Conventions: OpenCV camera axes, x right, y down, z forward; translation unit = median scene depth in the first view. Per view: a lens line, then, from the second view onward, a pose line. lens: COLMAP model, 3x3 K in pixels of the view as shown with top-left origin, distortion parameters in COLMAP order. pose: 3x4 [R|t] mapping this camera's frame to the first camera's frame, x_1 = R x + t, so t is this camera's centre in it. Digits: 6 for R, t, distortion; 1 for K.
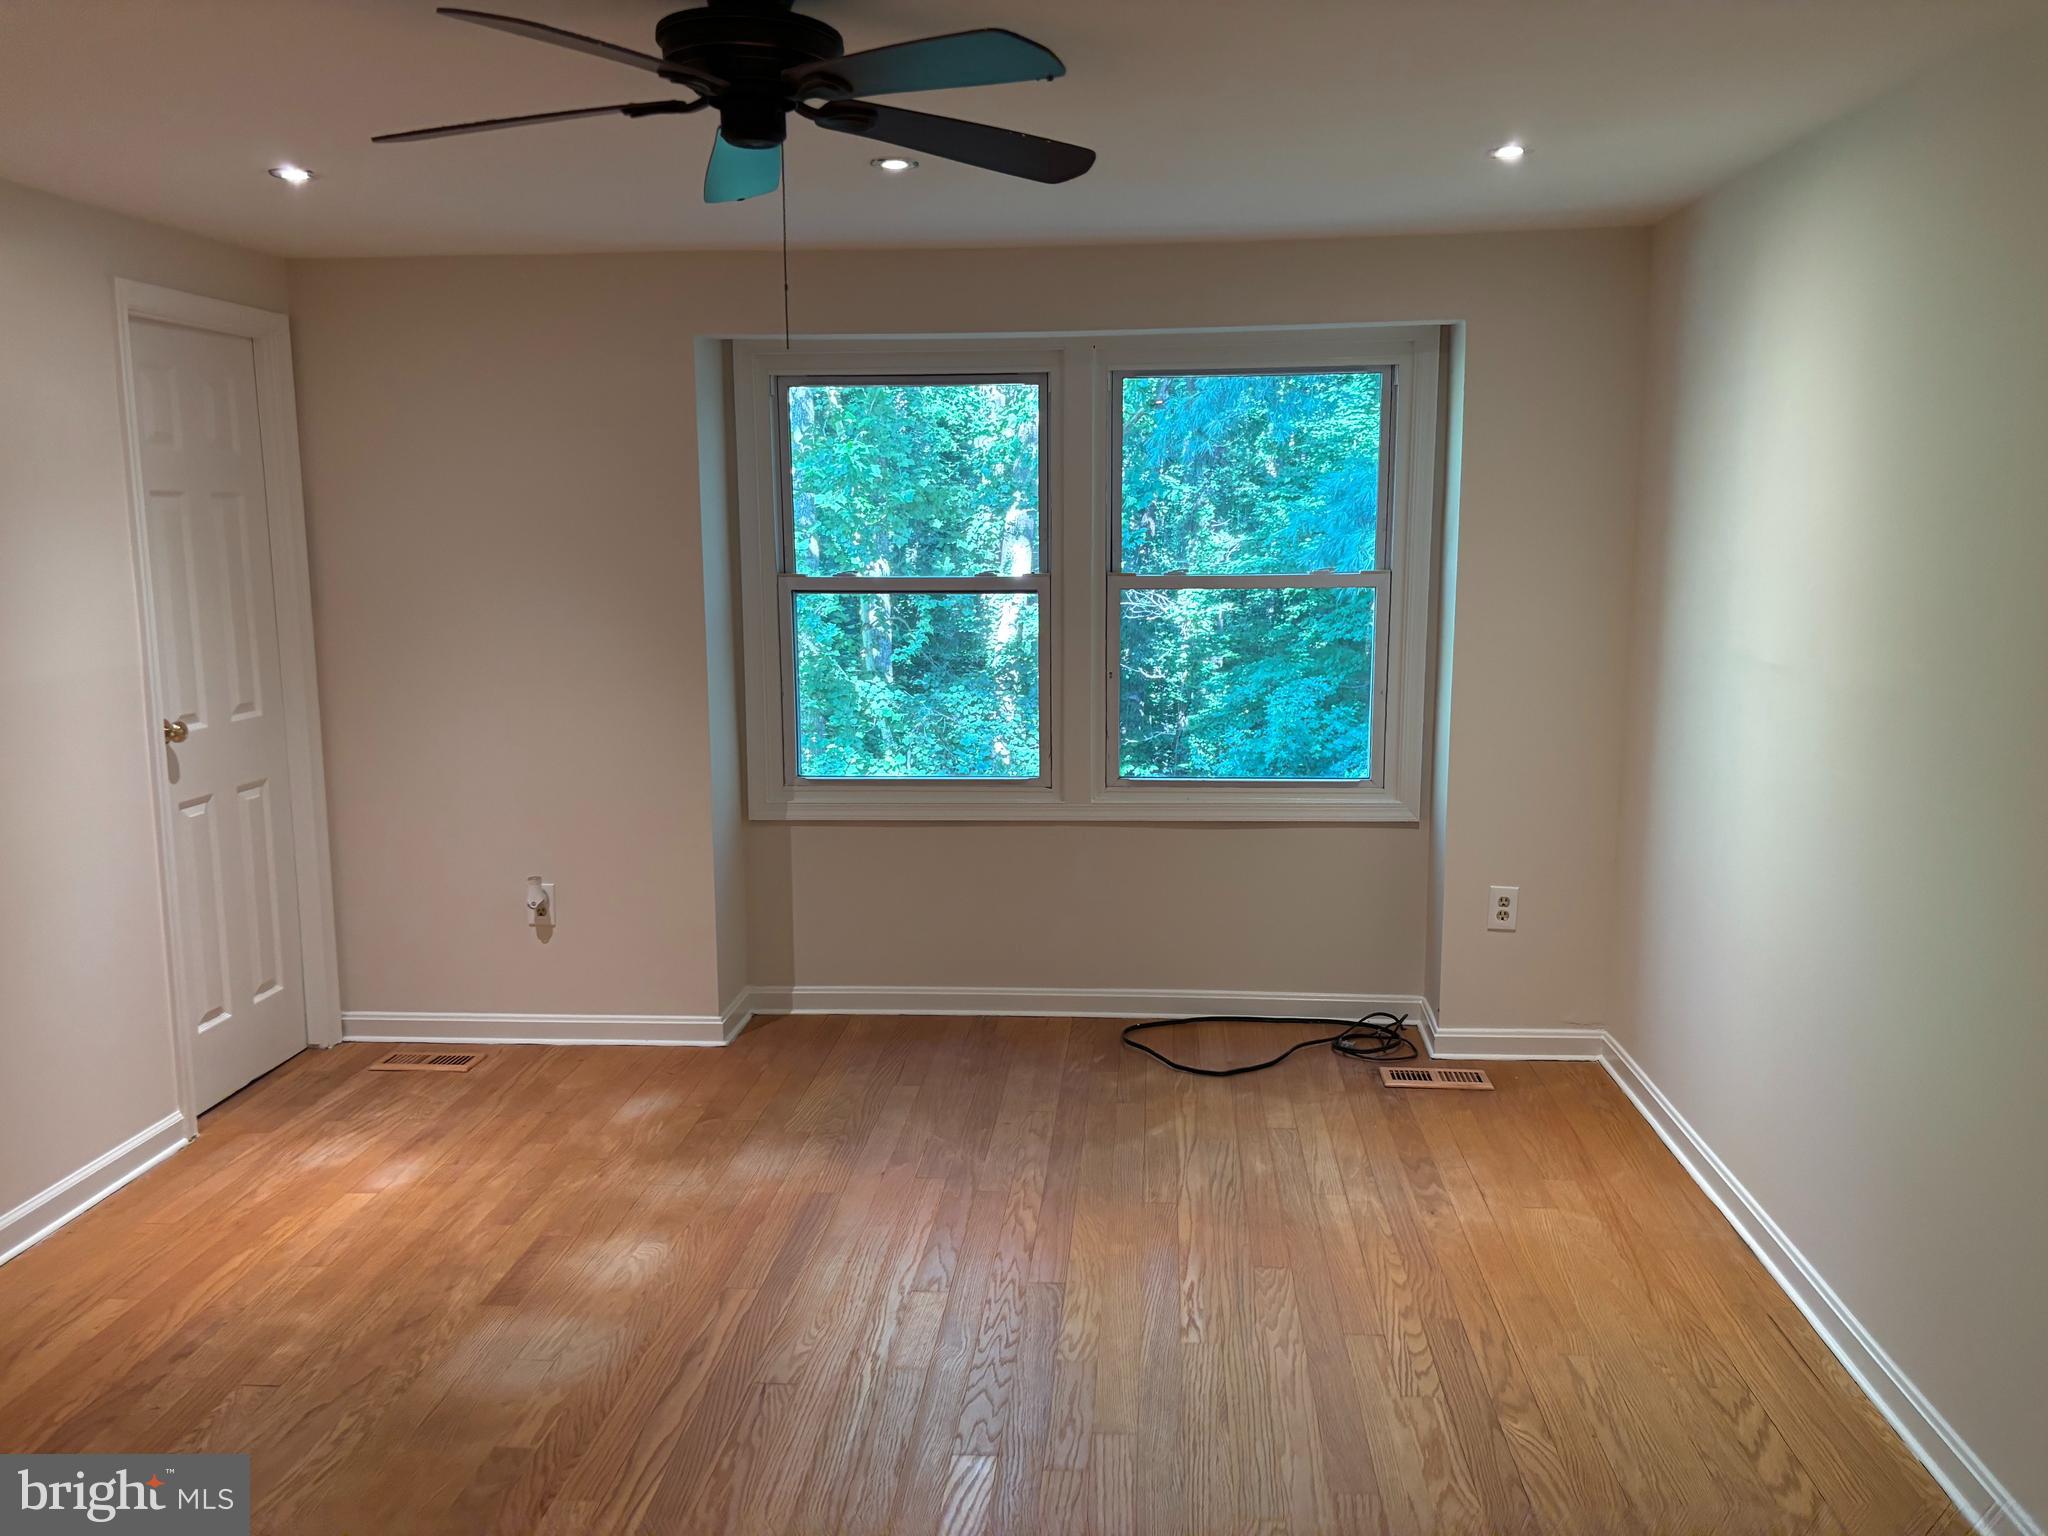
lens RADIAL K [[1587.4, 0, 1024.0], [0, 1587.4, 768.0], [0, 0, 1]] dist [0.037003, -0.004886]
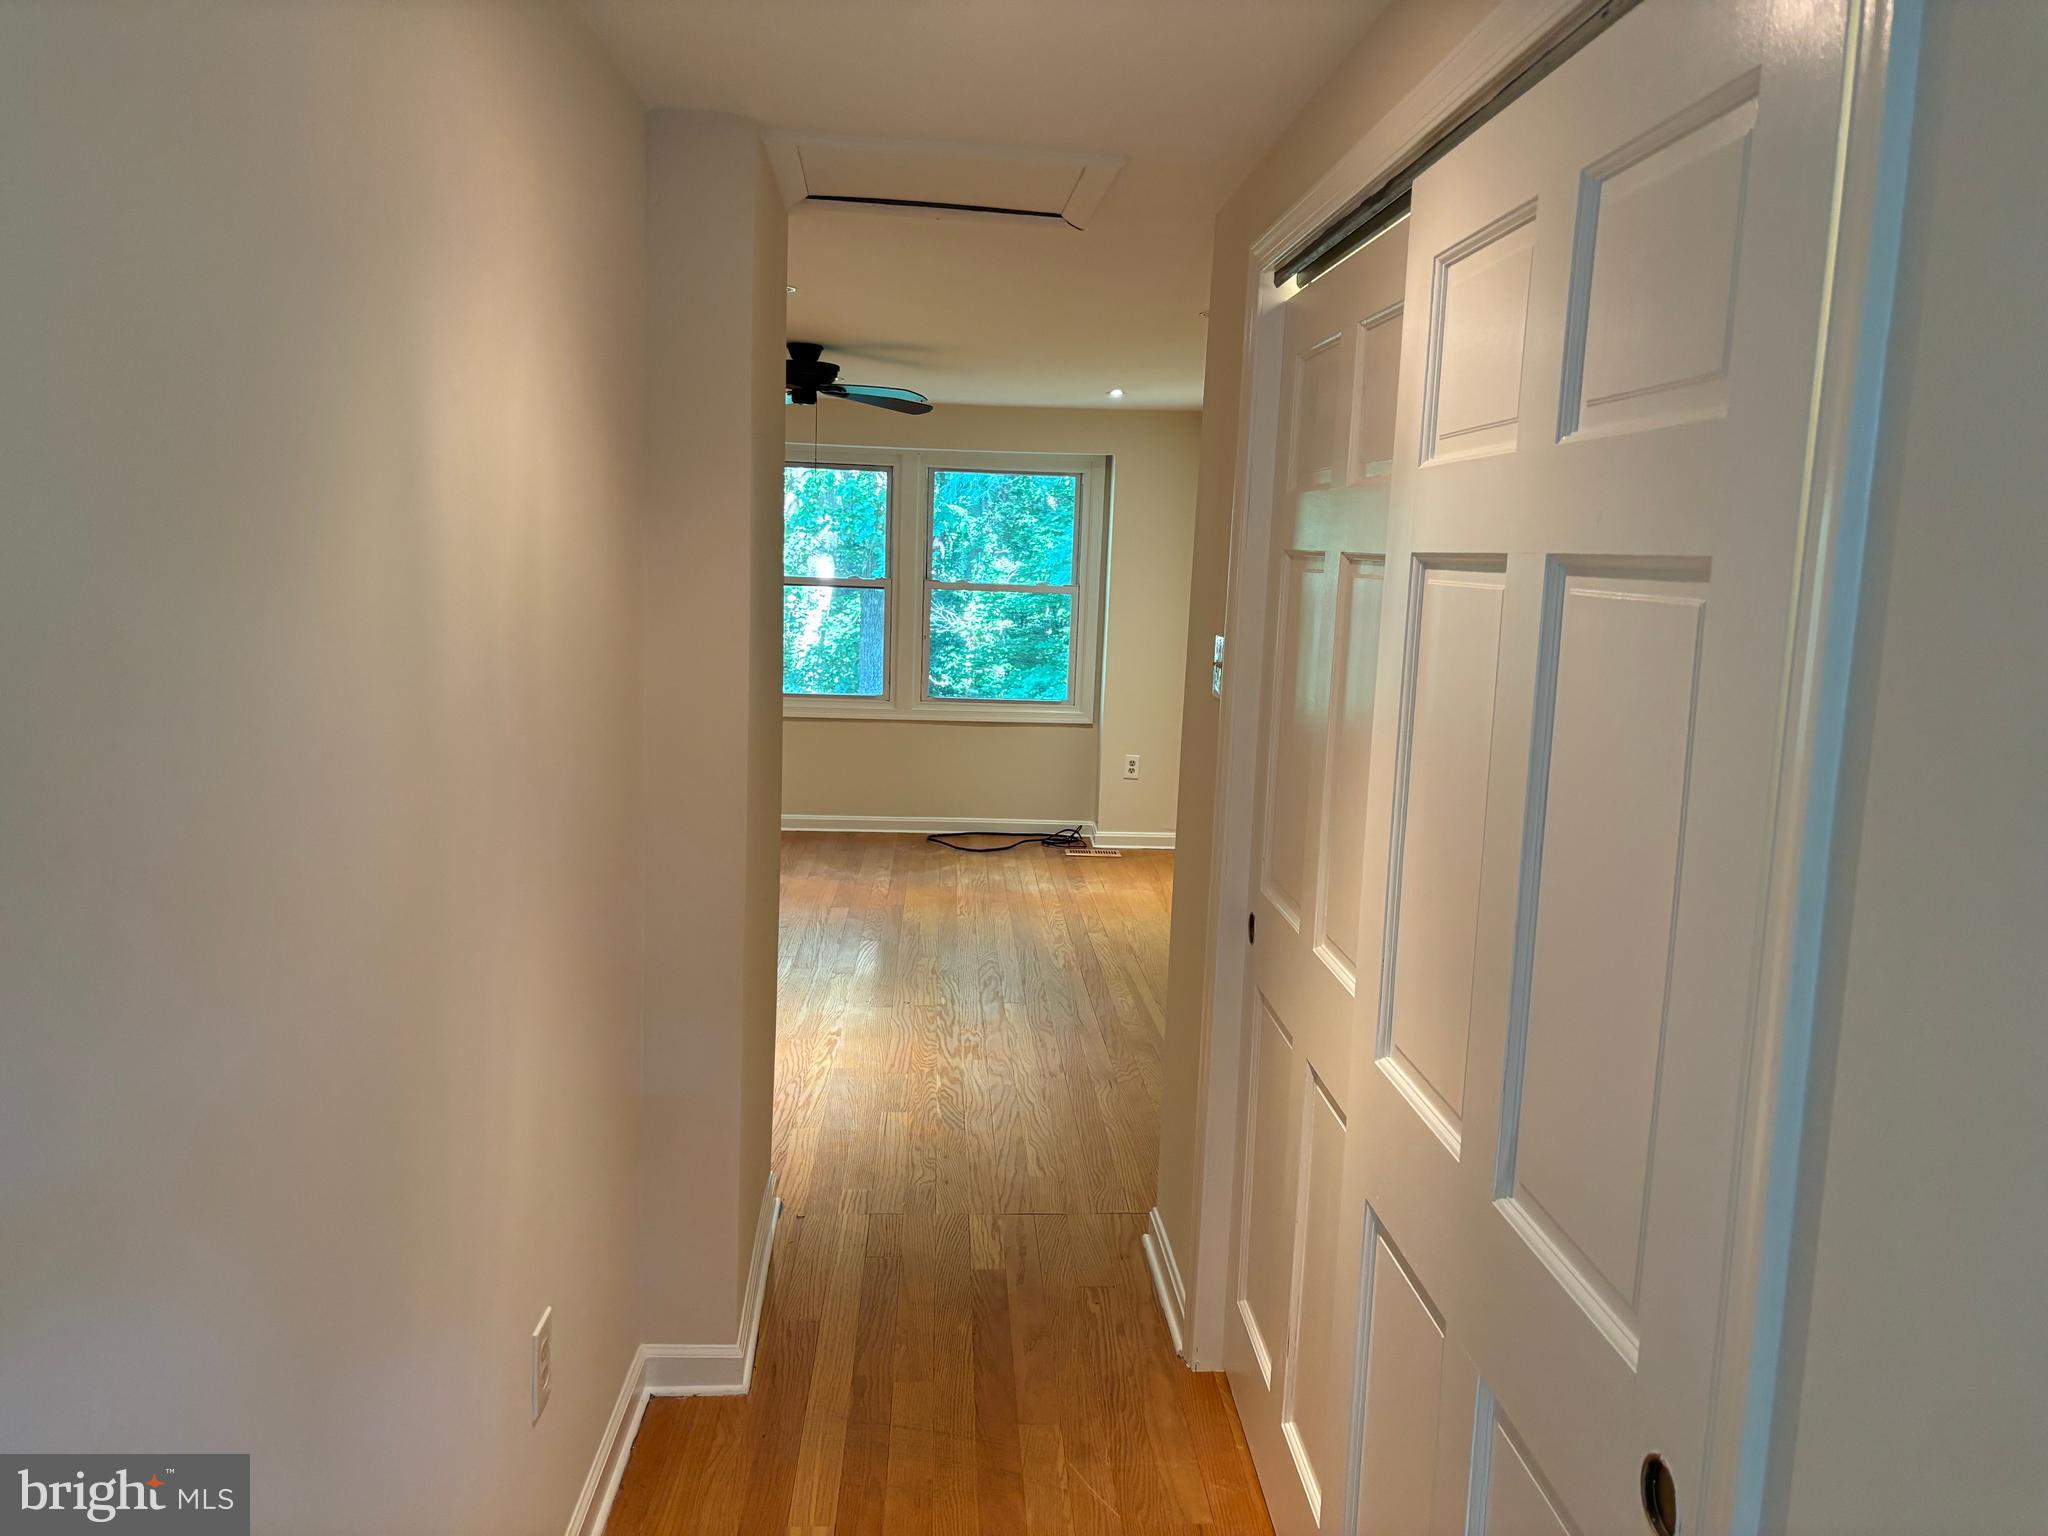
lens RADIAL K [[1559.7, 0, 1086.9], [0, 1559.7, 768.4], [0, 0, 1]] dist [0.085638, -0.000829]
pose [[0.984225, 0.021272, 0.175636, -0.071058], [-0.019225, 0.999726, -0.013348, 0.108729], [-0.175872, 0.009761, 0.984365, -0.759700]]
